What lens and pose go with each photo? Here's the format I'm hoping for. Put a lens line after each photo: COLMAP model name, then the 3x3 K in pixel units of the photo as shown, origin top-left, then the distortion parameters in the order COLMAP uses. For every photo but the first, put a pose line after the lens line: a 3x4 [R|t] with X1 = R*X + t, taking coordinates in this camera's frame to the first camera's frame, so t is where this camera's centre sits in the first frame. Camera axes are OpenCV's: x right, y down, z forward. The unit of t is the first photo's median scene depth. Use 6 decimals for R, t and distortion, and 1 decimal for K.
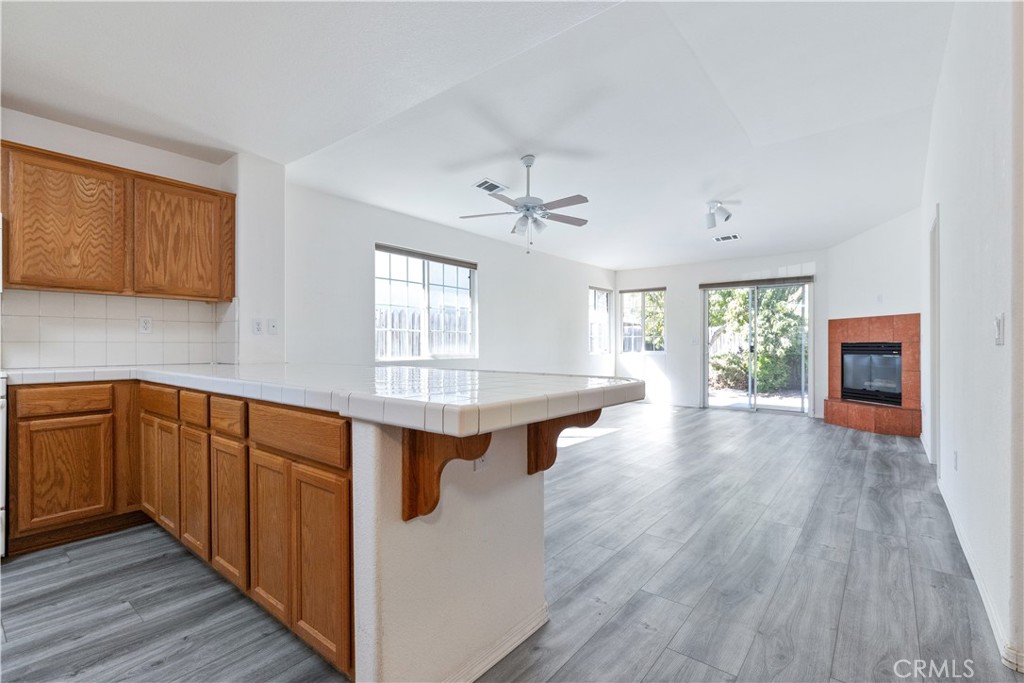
lens RADIAL K [[463.2, 0, 514.7], [0, 463.2, 345.8], [0, 0, 1]] dist [-0.000609, 0.000045]
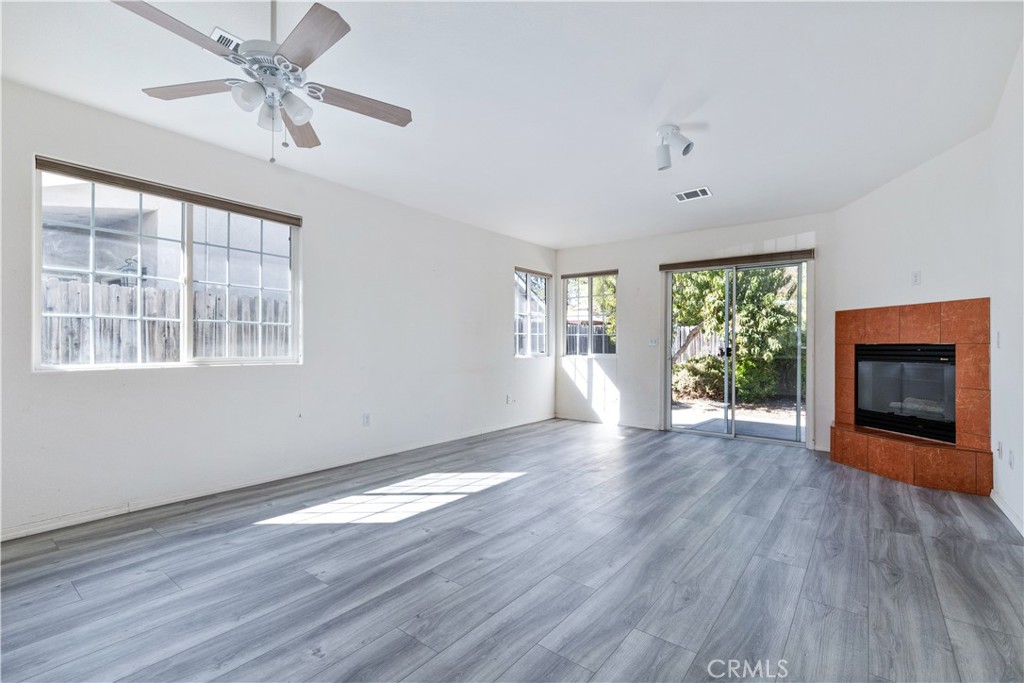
lens RADIAL K [[458.2, 0, 515.1], [0, 458.2, 343.6], [0, 0, 1]] dist [0.004416, 0.000293]
pose [[0.999837, 0.006002, 0.017001, 0.212288], [-0.005904, 0.999966, -0.005828, -0.000510], [-0.017035, 0.005726, 0.999838, 0.368368]]
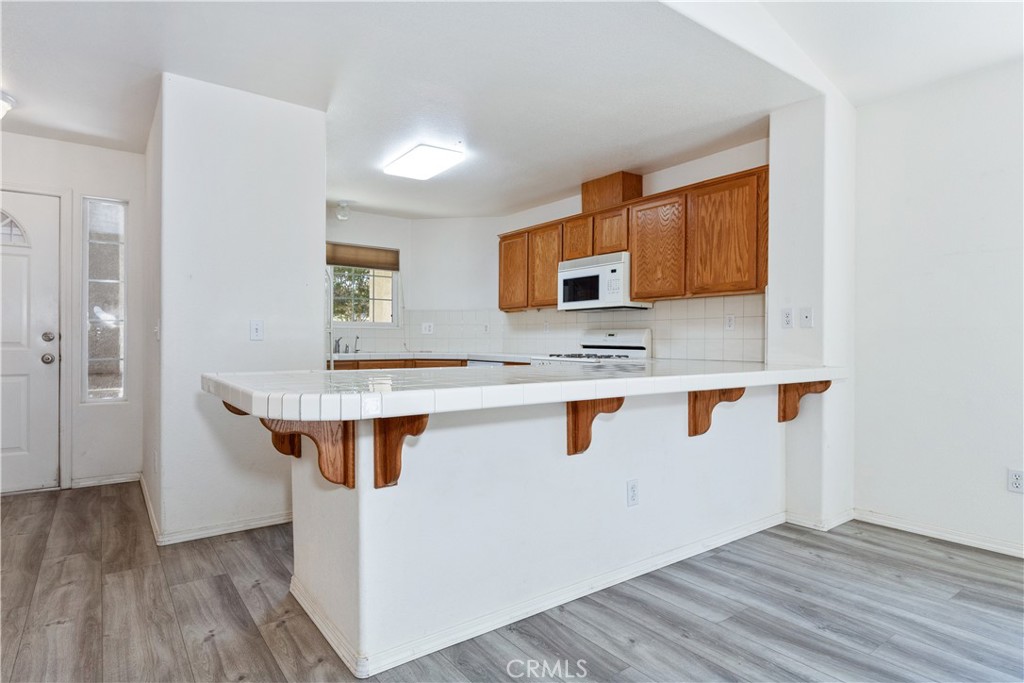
lens RADIAL K [[559.6, 0, 512.0], [0, 559.6, 341.5], [0, 0, 1]] dist [-0.000962, -0.001912]
pose [[-0.260155, -0.001499, -0.965566, 0.298791], [-0.003733, 0.999993, -0.000546, 0.000243], [0.965560, 0.003462, -0.260159, 0.476518]]
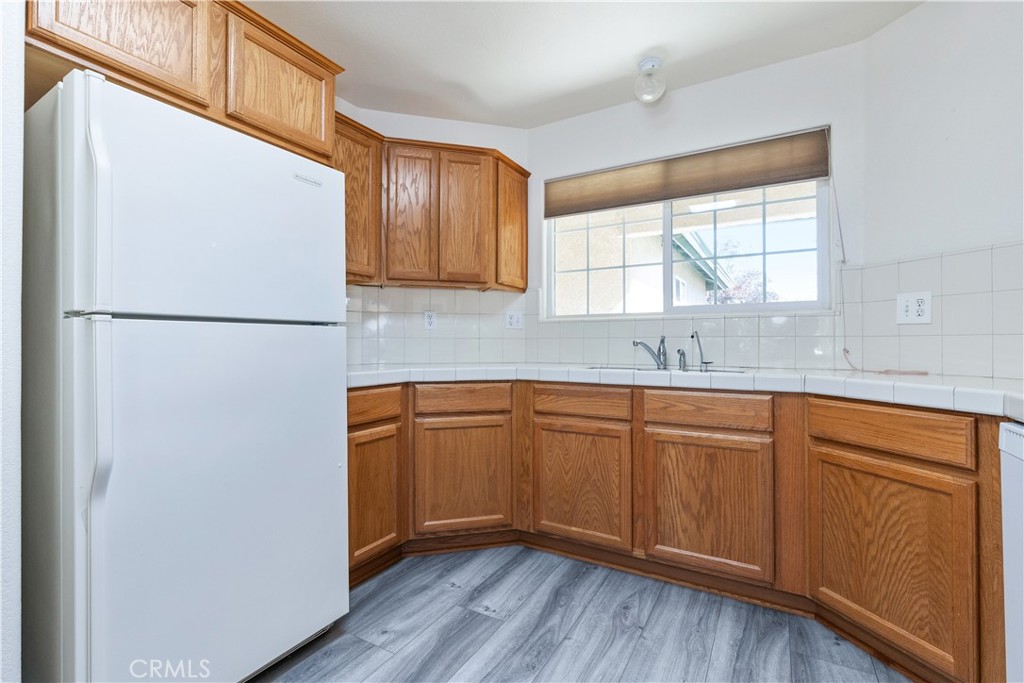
lens RADIAL K [[470.0, 0, 501.1], [0, 470.0, 339.1], [0, 0, 1]] dist [0.003499, -0.000023]
pose [[-0.990188, -0.002184, -0.139725, -0.394441], [-0.000937, 0.999959, -0.008993, -0.000120], [0.139739, -0.008774, -0.990150, 0.317652]]
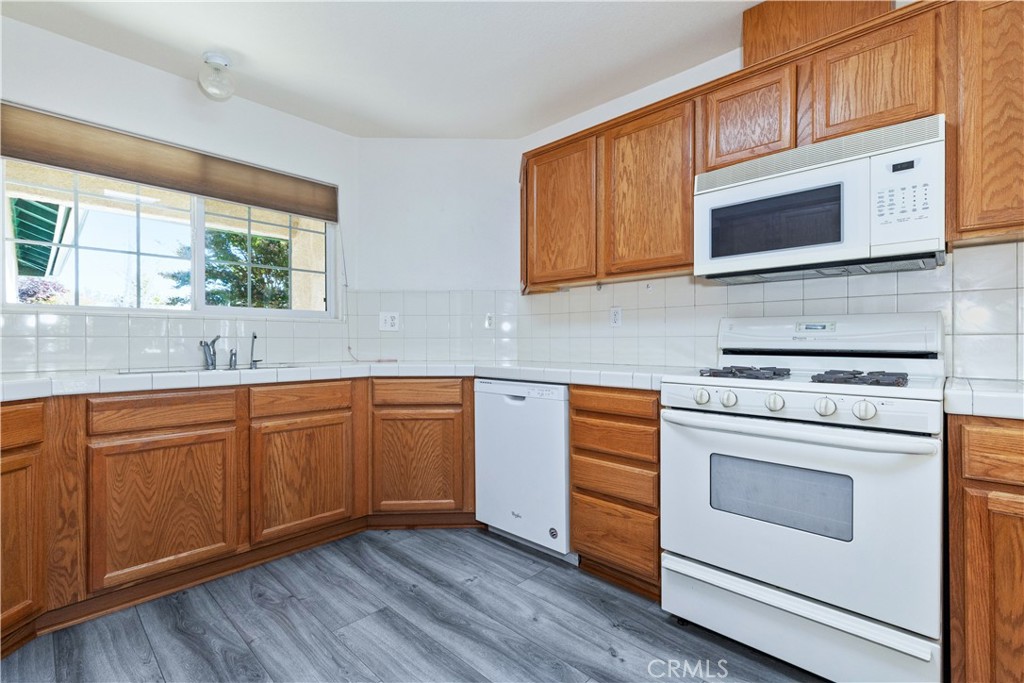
lens RADIAL K [[458.2, 0, 515.1], [0, 458.2, 343.6], [0, 0, 1]] dist [0.004416, 0.000293]
pose [[-0.081137, 0.001964, -0.996701, -0.206622], [0.003239, 0.999993, 0.001706, 0.000165], [0.996698, -0.003090, -0.081143, 0.215821]]
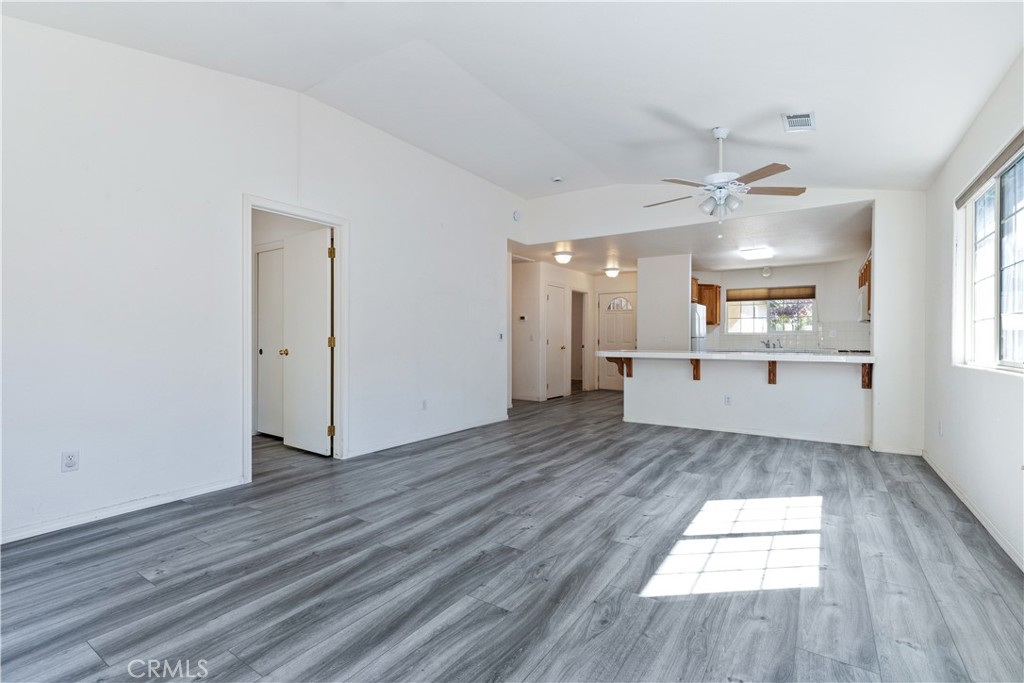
lens RADIAL K [[458.2, 0, 515.1], [0, 458.2, 343.6], [0, 0, 1]] dist [0.004416, 0.000293]
pose [[-0.996632, -0.003795, -0.081919, 0.361916], [-0.004466, 0.999958, 0.008014, -0.002636], [0.081885, 0.008353, -0.996607, 1.361042]]
